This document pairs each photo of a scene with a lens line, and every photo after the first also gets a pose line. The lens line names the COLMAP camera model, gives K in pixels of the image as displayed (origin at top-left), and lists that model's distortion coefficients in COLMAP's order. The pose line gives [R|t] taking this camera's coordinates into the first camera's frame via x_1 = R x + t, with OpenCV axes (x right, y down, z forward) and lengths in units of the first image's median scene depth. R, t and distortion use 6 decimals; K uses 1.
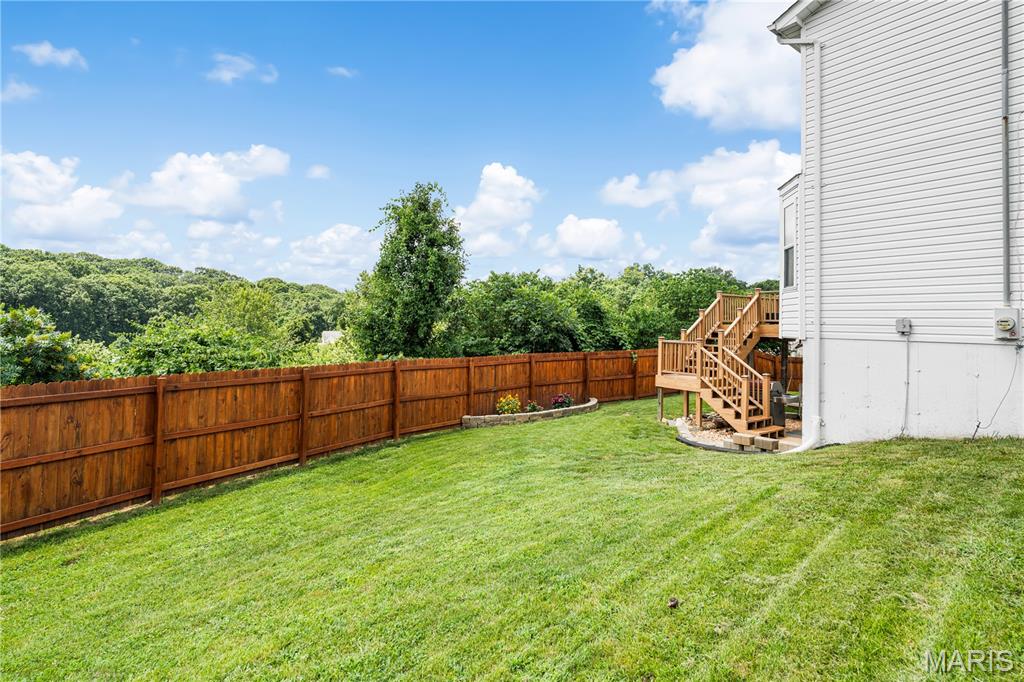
lens RADIAL K [[471.8, 0, 512.0], [0, 471.8, 326.3], [0, 0, 1]] dist [-0.000245, -0.000023]
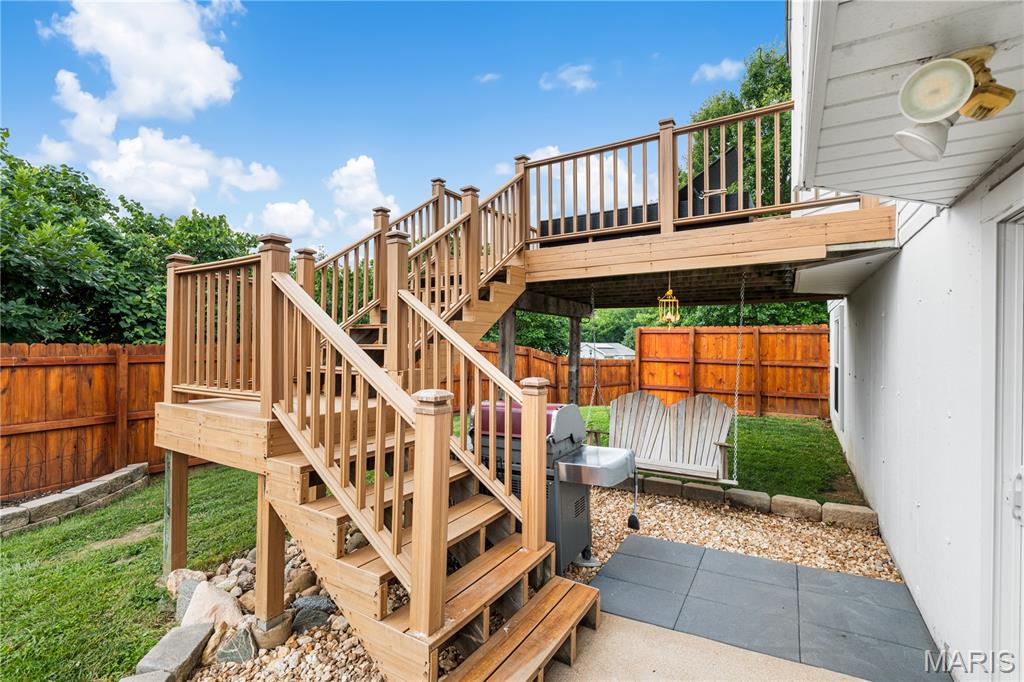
lens RADIAL K [[471.2, 0, 512.0], [0, 471.2, 341.0], [0, 0, 1]] dist [-0.000971, -0.000161]
pose [[0.921310, -0.010573, 0.388686, 0.387752], [0.012601, 0.999917, -0.002668, 0.073193], [-0.388625, 0.007356, 0.921367, 0.691655]]
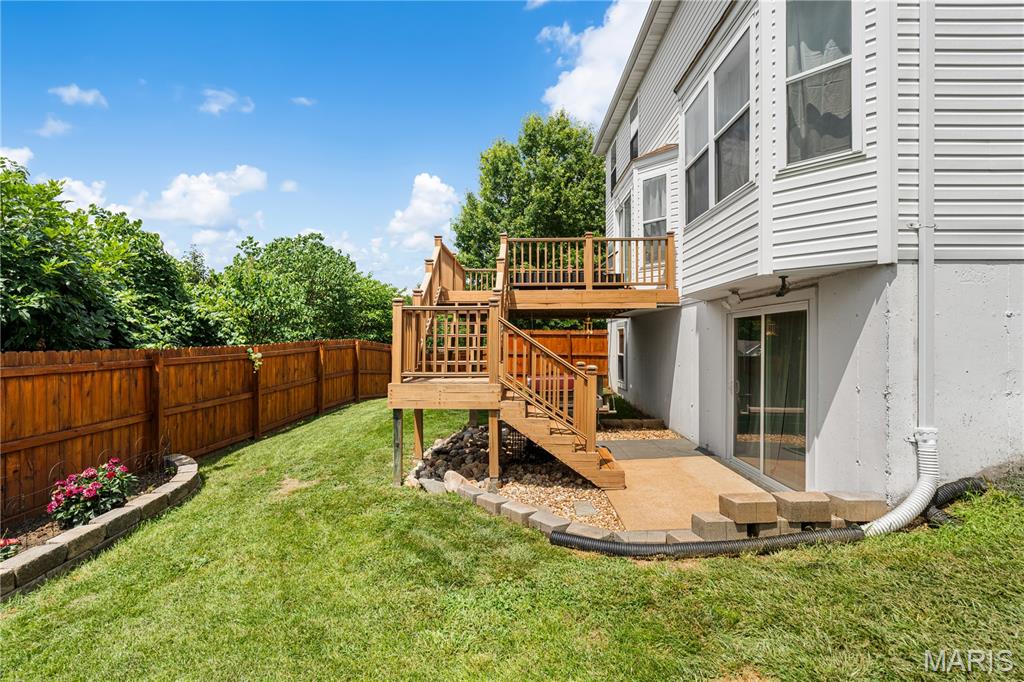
lens RADIAL K [[463.9, 0, 512.0], [0, 463.9, 341.0], [0, 0, 1]] dist [-0.002353, -0.000337]
pose [[0.604364, -0.018307, 0.796498, 0.028825], [0.012327, 0.999831, 0.013628, 0.059209], [-0.796613, 0.001582, 0.604487, 0.647699]]
